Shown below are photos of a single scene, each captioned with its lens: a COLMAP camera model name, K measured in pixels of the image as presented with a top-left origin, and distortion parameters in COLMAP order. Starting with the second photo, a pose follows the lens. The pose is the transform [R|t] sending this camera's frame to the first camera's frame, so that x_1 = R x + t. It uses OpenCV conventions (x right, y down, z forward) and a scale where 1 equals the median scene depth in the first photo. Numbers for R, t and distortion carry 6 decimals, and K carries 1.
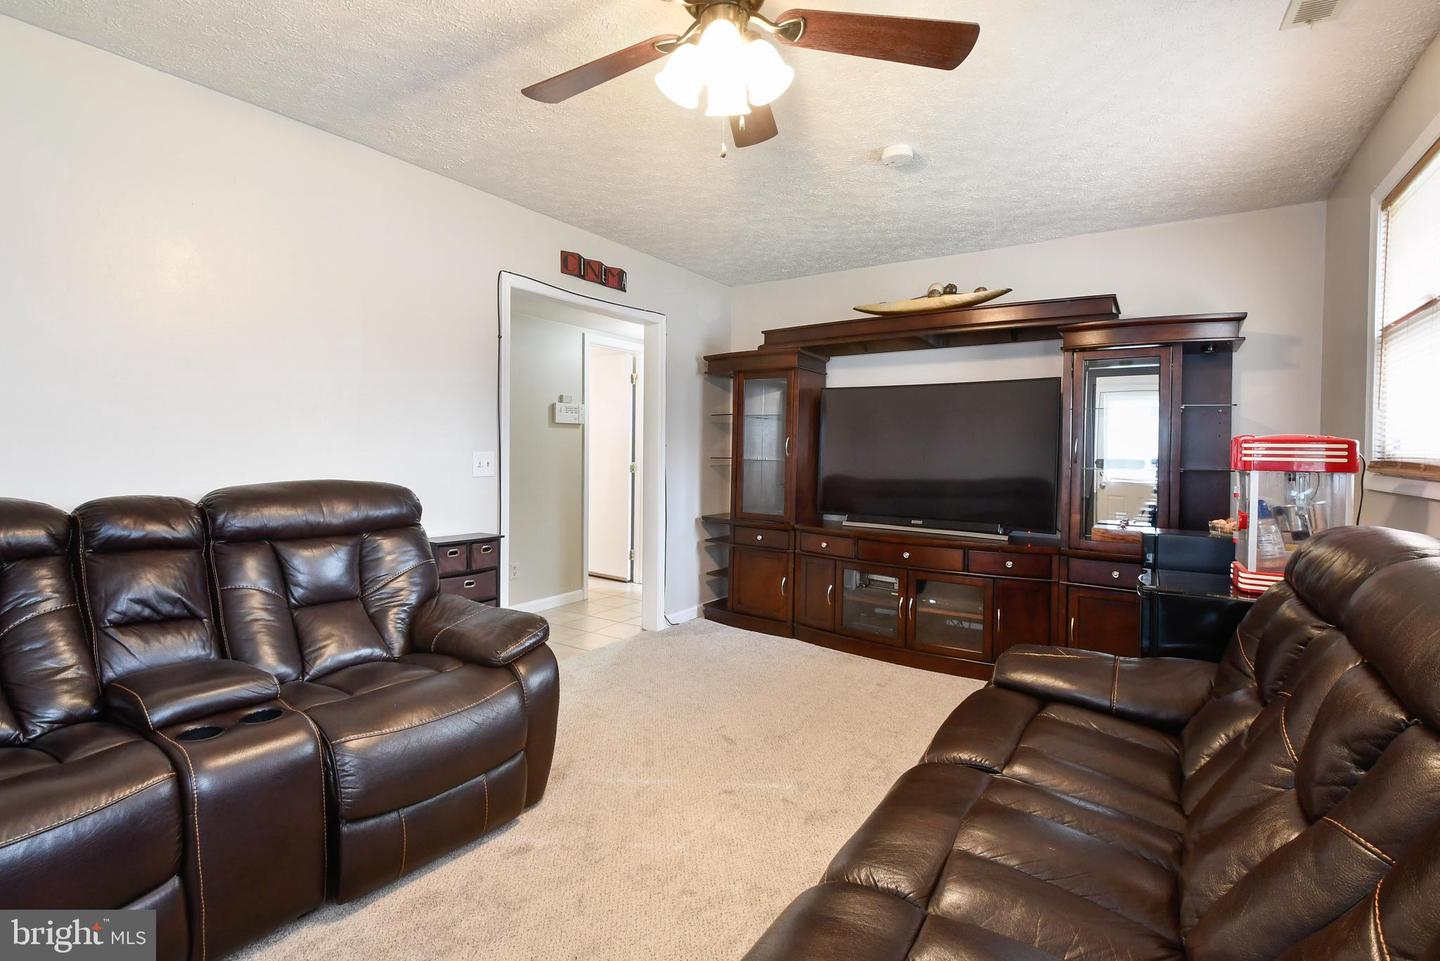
lens RADIAL K [[679.3, 0, 678.7], [0, 679.3, 455.6], [0, 0, 1]] dist [0.037674, -0.018006]
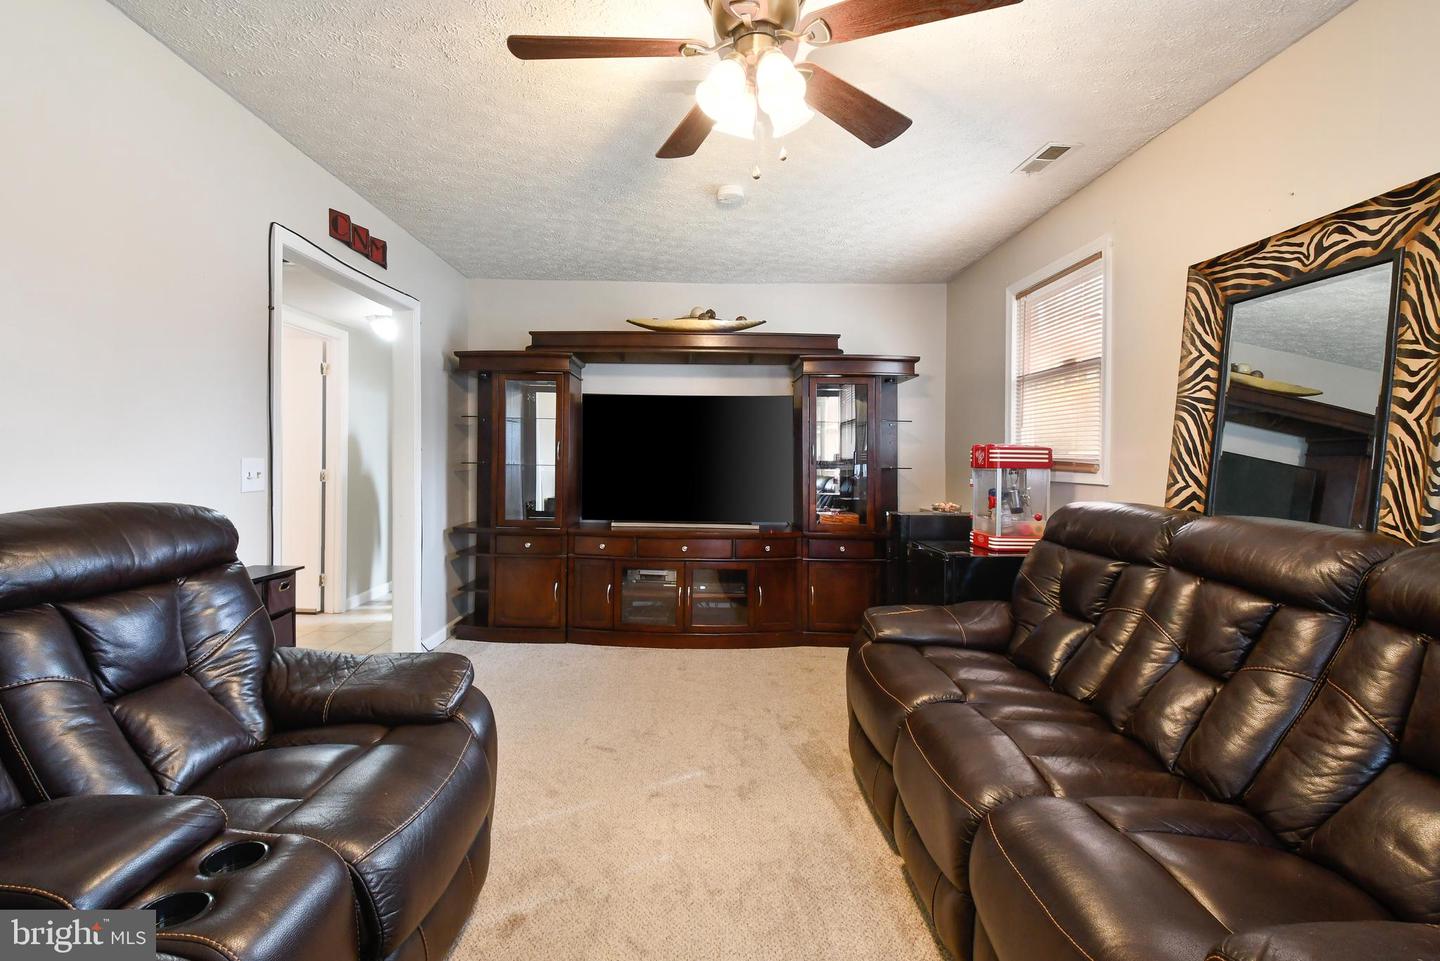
lens RADIAL K [[679.3, 0, 678.7], [0, 679.3, 455.6], [0, 0, 1]] dist [0.037674, -0.018006]
pose [[0.822296, -0.003435, 0.569049, -0.300650], [0.006050, 0.999978, -0.002706, -0.002743], [-0.569027, 0.005668, 0.822299, 0.096004]]
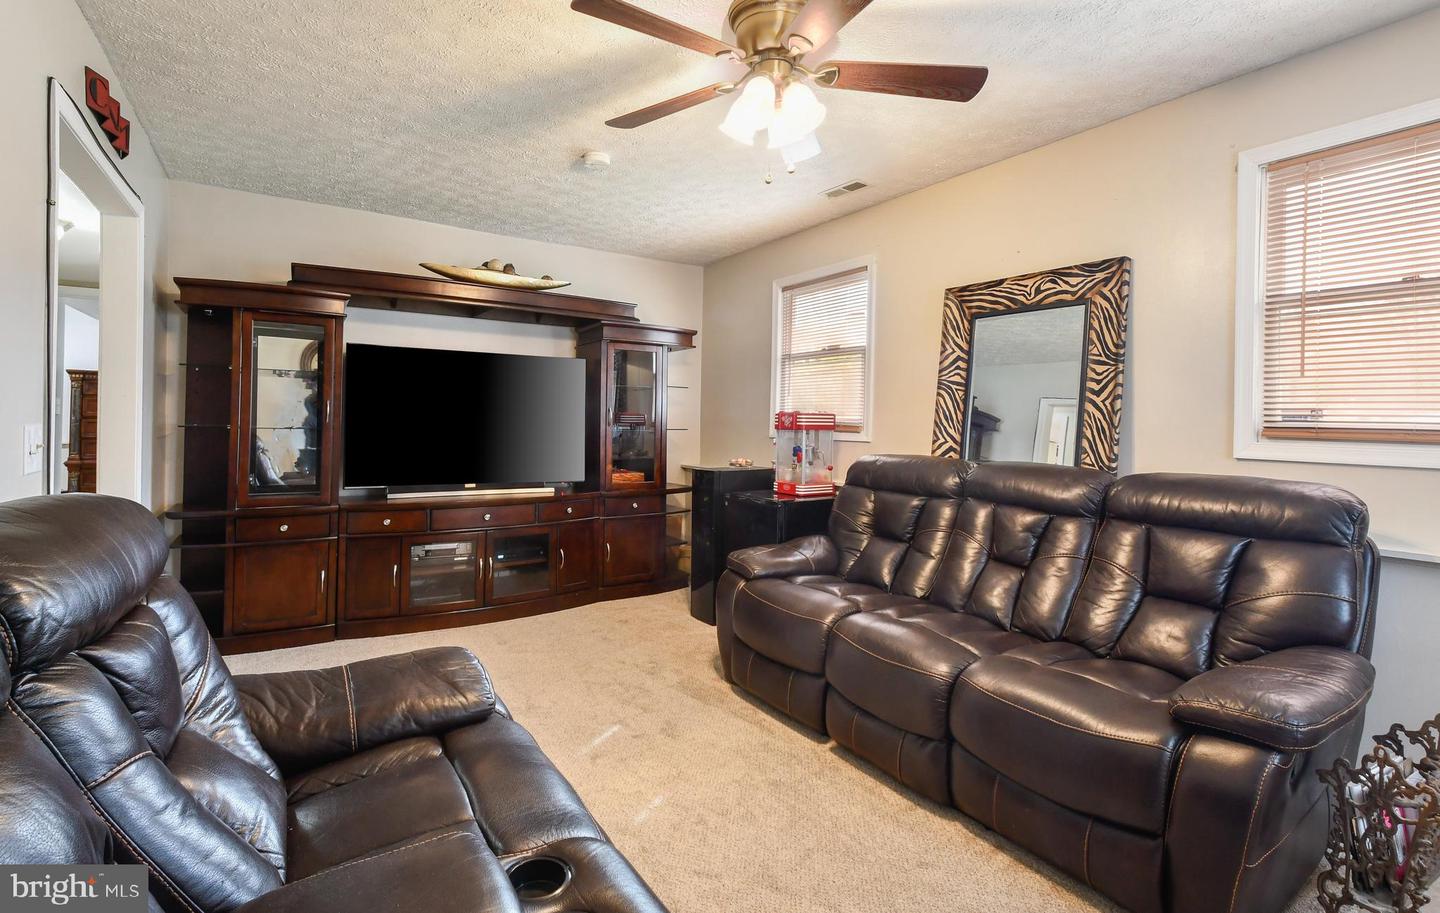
lens RADIAL K [[694.8, 0, 704.8], [0, 694.8, 425.0], [0, 0, 1]] dist [0.065365, -0.000140]
pose [[0.375775, -0.013909, 0.926607, -0.531387], [0.000972, 0.999893, 0.014615, -0.009836], [-0.926710, -0.004591, 0.375748, 0.295523]]
